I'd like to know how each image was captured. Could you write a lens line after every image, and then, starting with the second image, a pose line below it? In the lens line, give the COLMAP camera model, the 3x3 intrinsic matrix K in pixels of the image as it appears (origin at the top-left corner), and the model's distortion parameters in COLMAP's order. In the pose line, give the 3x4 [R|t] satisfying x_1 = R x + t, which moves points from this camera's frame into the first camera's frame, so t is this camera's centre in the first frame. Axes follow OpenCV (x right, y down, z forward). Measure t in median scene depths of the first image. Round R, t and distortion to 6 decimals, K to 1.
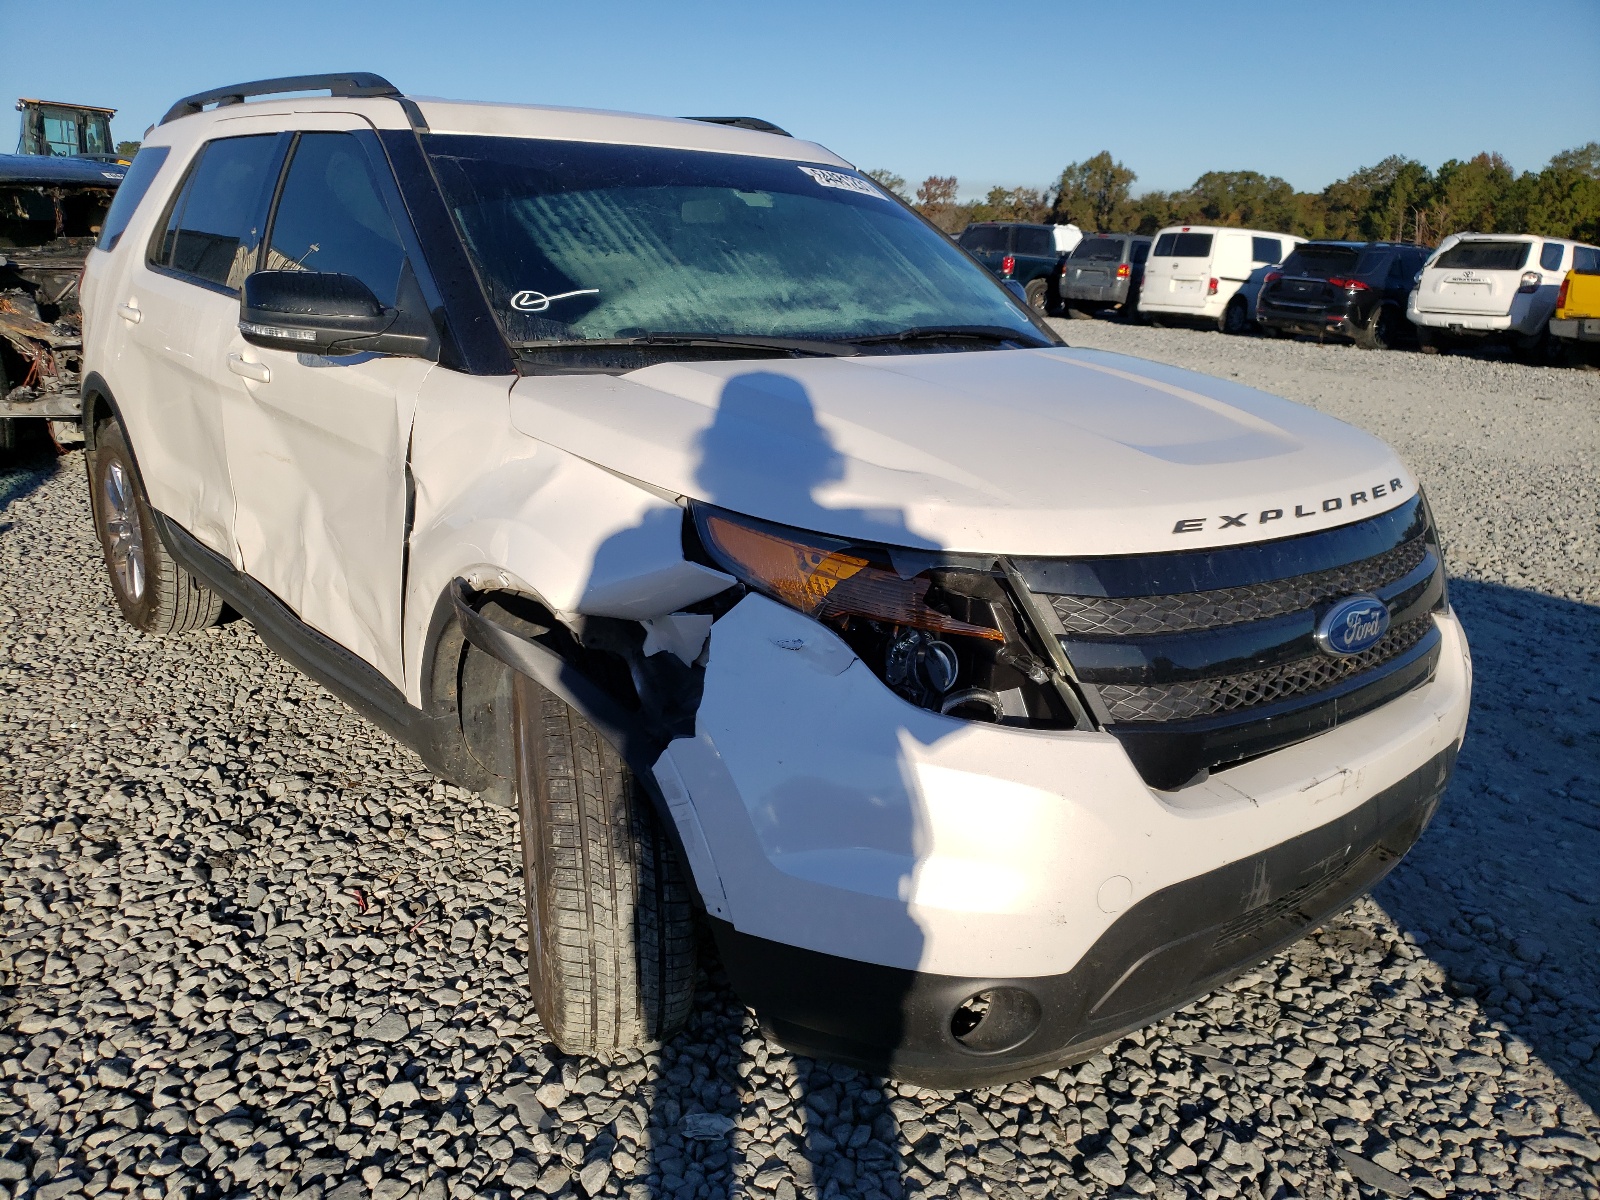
lens RADIAL K [[1226.0, 0, 800.2], [0, 1226.0, 598.5], [0, 0, 1]] dist [0.027610, -0.012306]
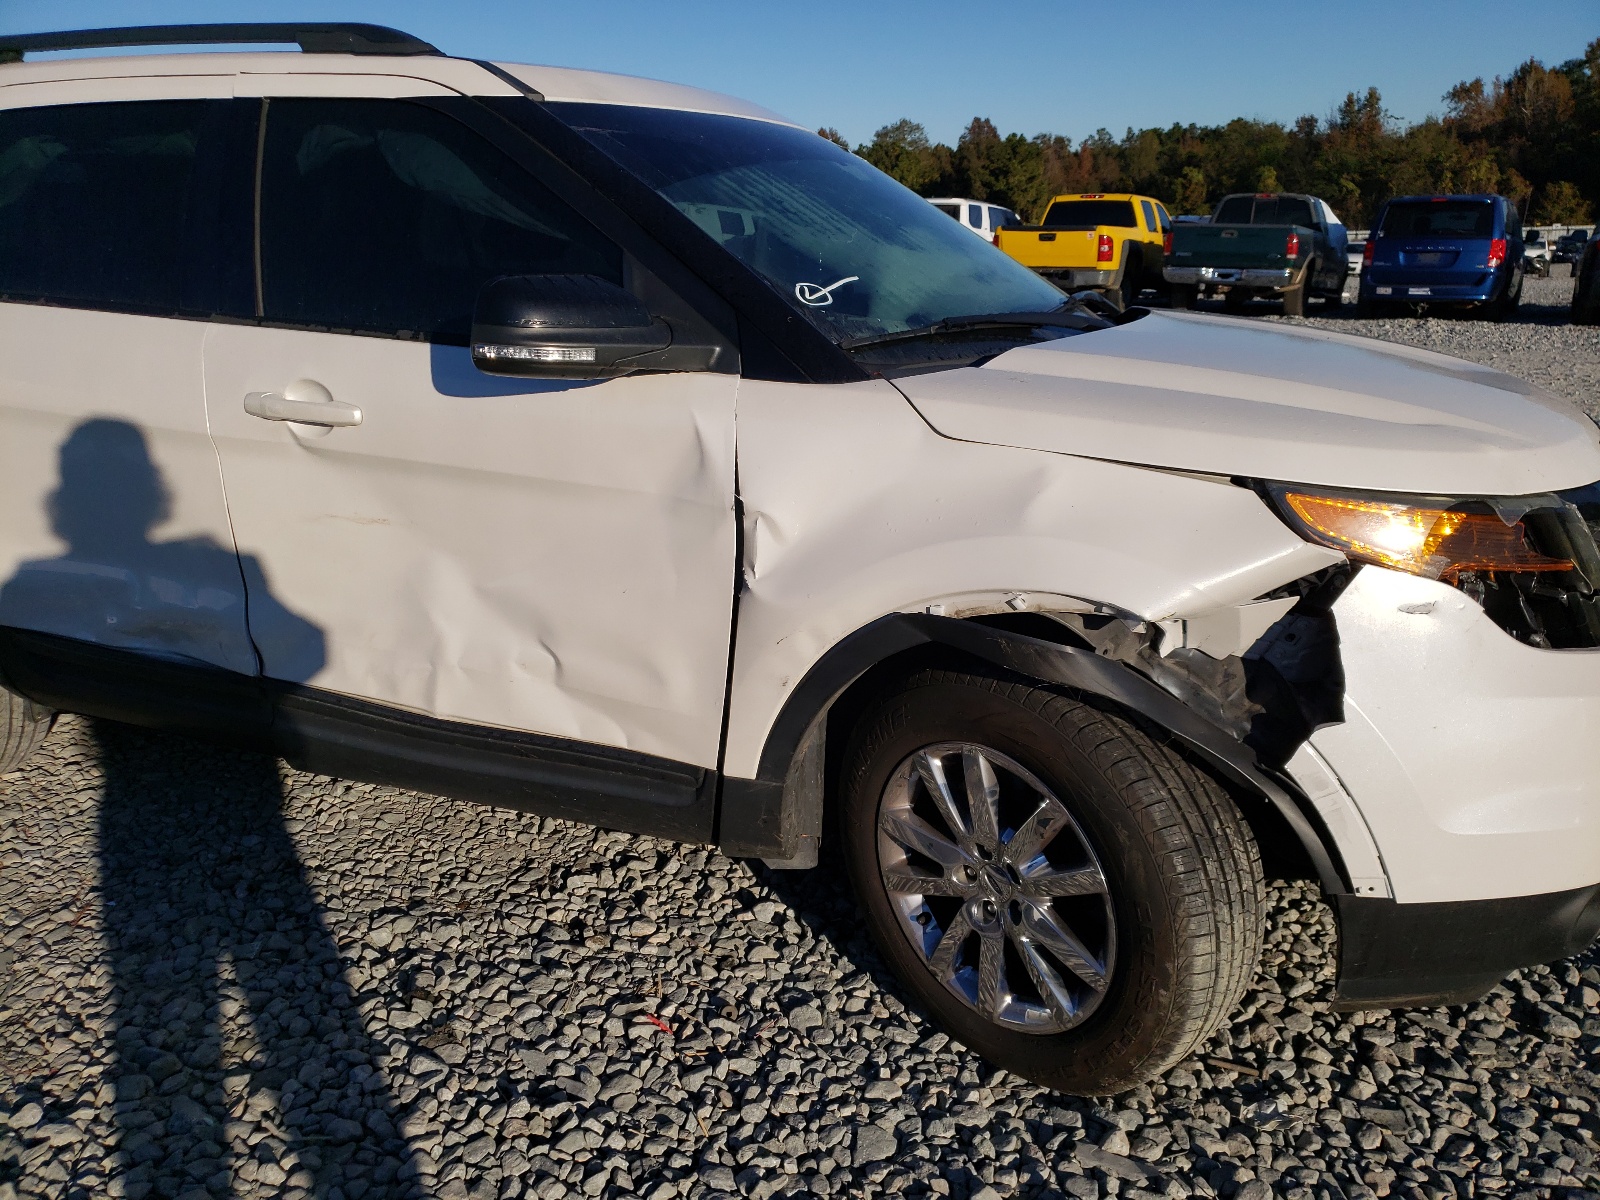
lens RADIAL K [[1226.0, 0, 799.5], [0, 1226.0, 602.7], [0, 0, 1]] dist [0.027610, -0.012306]
pose [[0.892954, -0.171769, 0.416086, -0.634416], [0.163860, 0.984952, 0.054952, -0.076203], [-0.419264, 0.019111, 0.907663, 0.217995]]
